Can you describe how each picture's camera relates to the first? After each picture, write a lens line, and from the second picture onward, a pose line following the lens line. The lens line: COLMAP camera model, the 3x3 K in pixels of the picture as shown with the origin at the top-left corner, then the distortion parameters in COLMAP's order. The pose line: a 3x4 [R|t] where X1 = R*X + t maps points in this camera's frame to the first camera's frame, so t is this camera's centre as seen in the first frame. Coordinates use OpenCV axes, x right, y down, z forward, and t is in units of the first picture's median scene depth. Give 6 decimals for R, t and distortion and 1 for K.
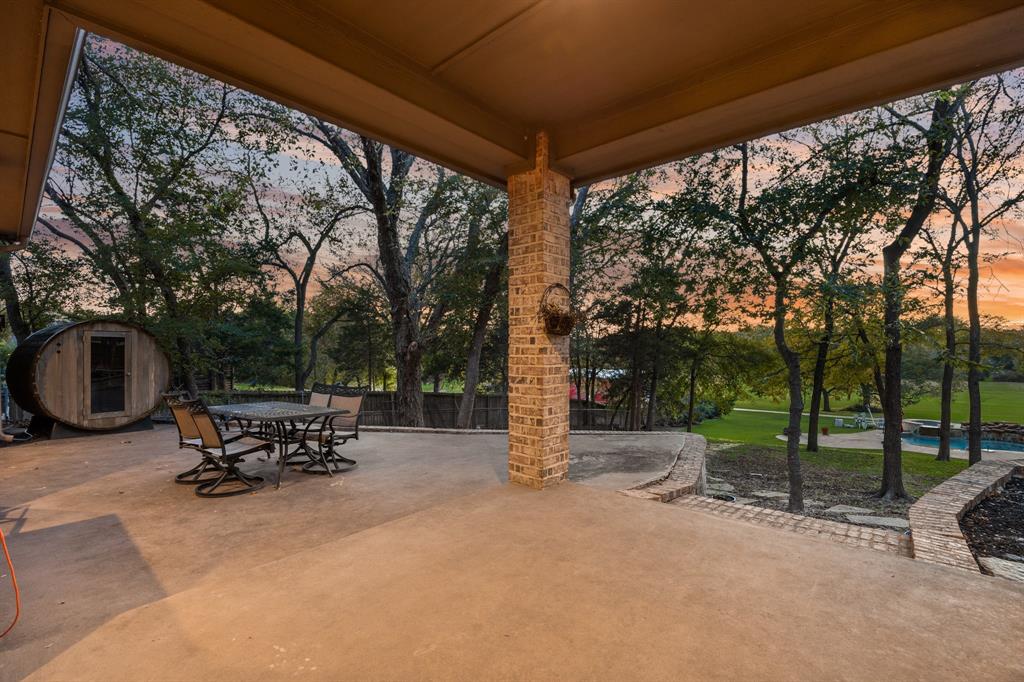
lens RADIAL K [[465.3, 0, 517.0], [0, 465.3, 346.9], [0, 0, 1]] dist [0.002362, -0.000158]
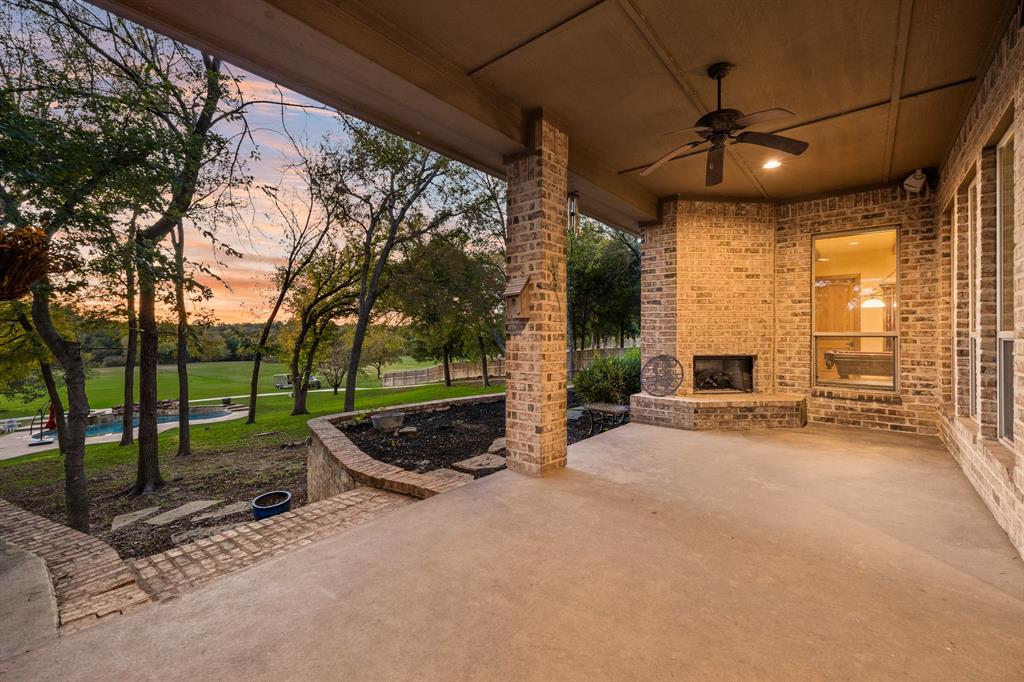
lens RADIAL K [[430.5, 0, 518.4], [0, 430.5, 335.8], [0, 0, 1]] dist [0.002866, 0.000007]
pose [[-0.046950, 0.002222, 0.998895, -0.286156], [0.000025, 0.999998, -0.002223, 0.010209], [-0.998897, -0.000079, -0.046950, 0.596383]]
